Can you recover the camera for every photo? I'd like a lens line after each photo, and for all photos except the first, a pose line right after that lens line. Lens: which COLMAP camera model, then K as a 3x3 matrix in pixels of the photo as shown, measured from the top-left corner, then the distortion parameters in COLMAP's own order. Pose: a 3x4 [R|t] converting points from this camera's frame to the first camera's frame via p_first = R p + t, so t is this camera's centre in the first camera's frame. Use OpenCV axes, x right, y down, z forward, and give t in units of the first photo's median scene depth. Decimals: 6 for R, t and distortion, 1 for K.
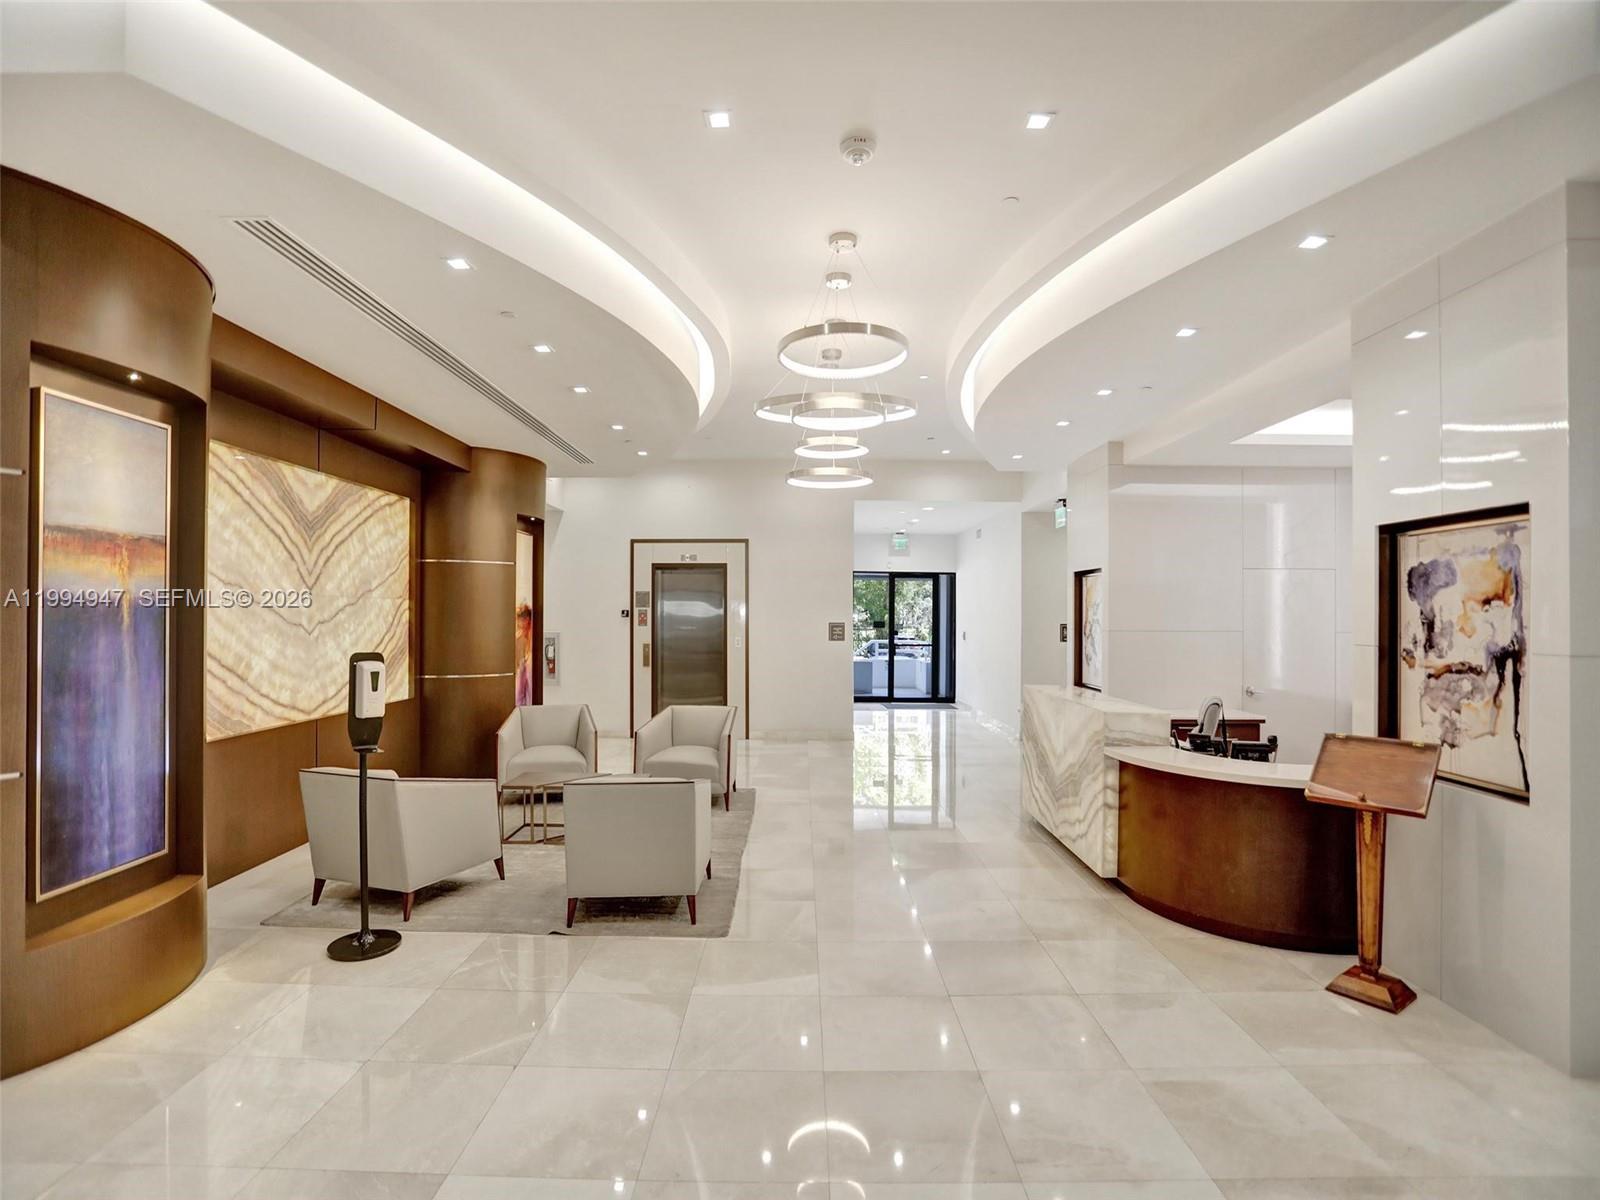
lens RADIAL K [[775.2, 0, 796.8], [0, 775.2, 608.3], [0, 0, 1]] dist [-0.017908, 0.001200]
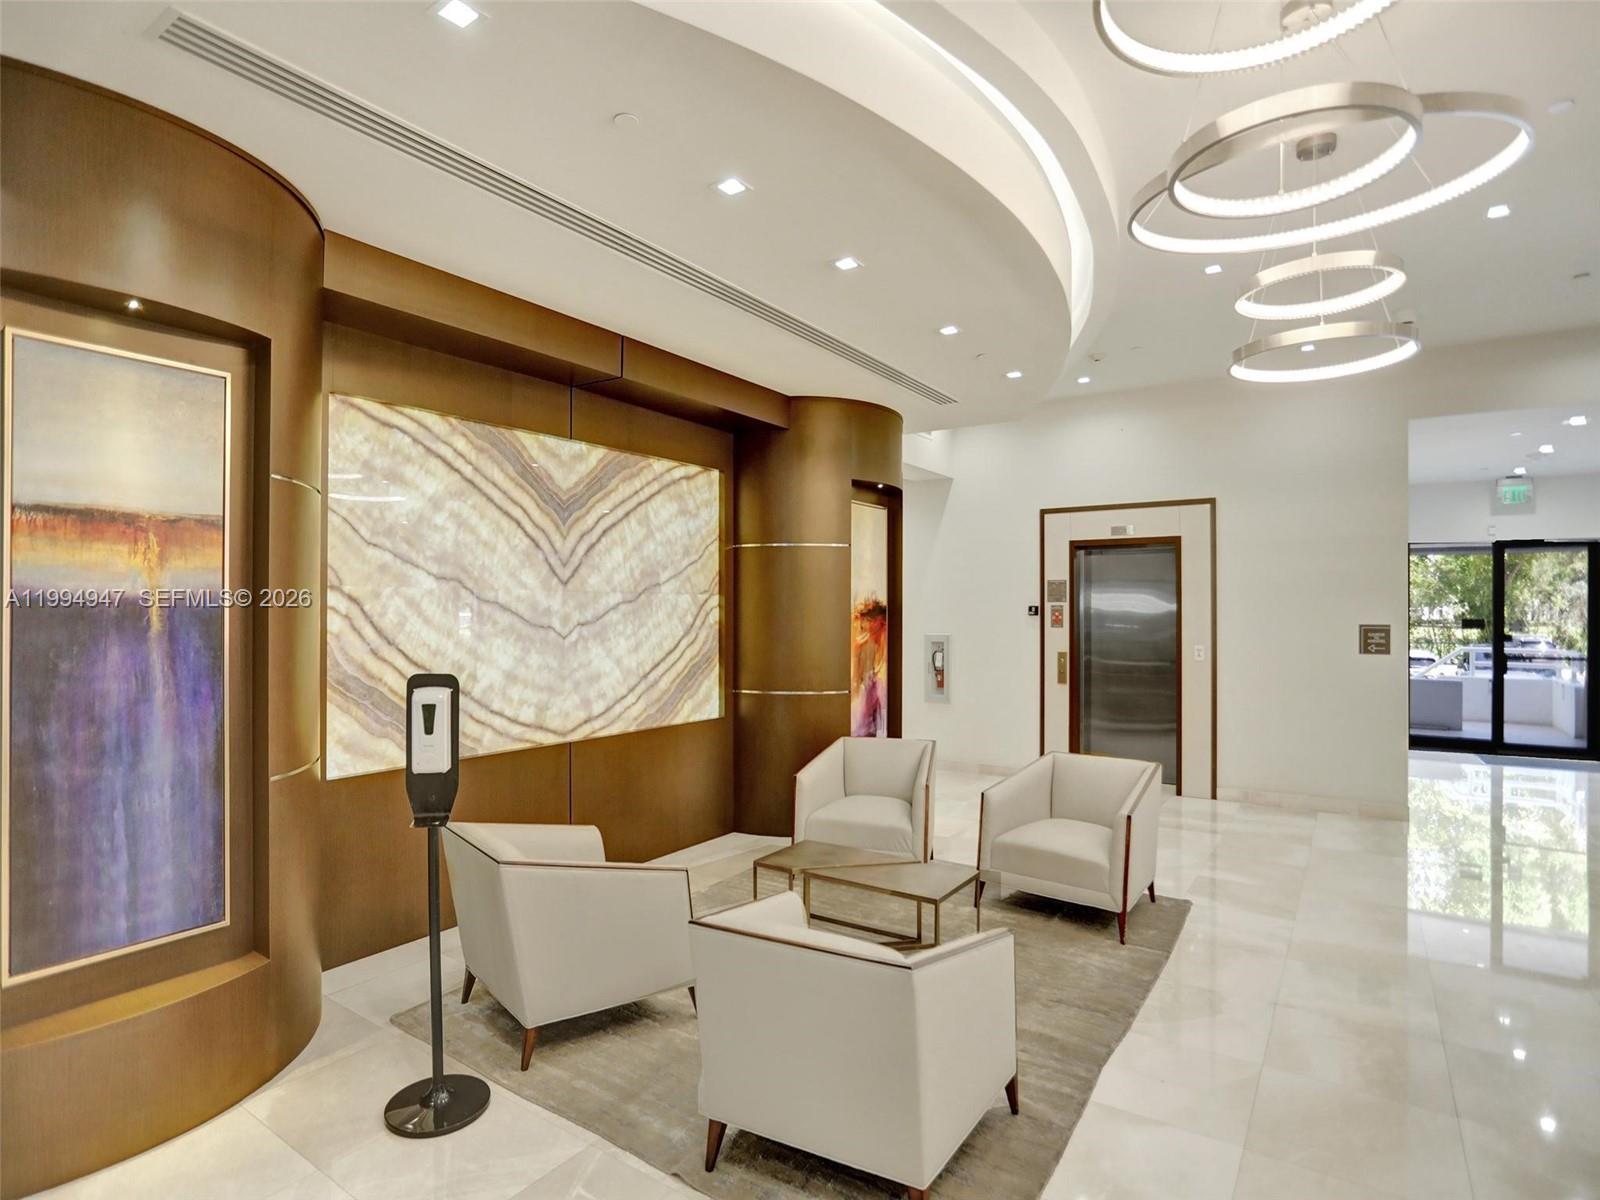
lens RADIAL K [[868.6, 0, 800.0], [0, 868.6, 600.0], [0, 0, 1]] dist [-0.027457, 0.002123]
pose [[0.836694, -0.008848, -0.547598, 0.091364], [0.006932, 0.999960, -0.005565, -0.000278], [0.547626, 0.000860, 0.836723, 0.394677]]
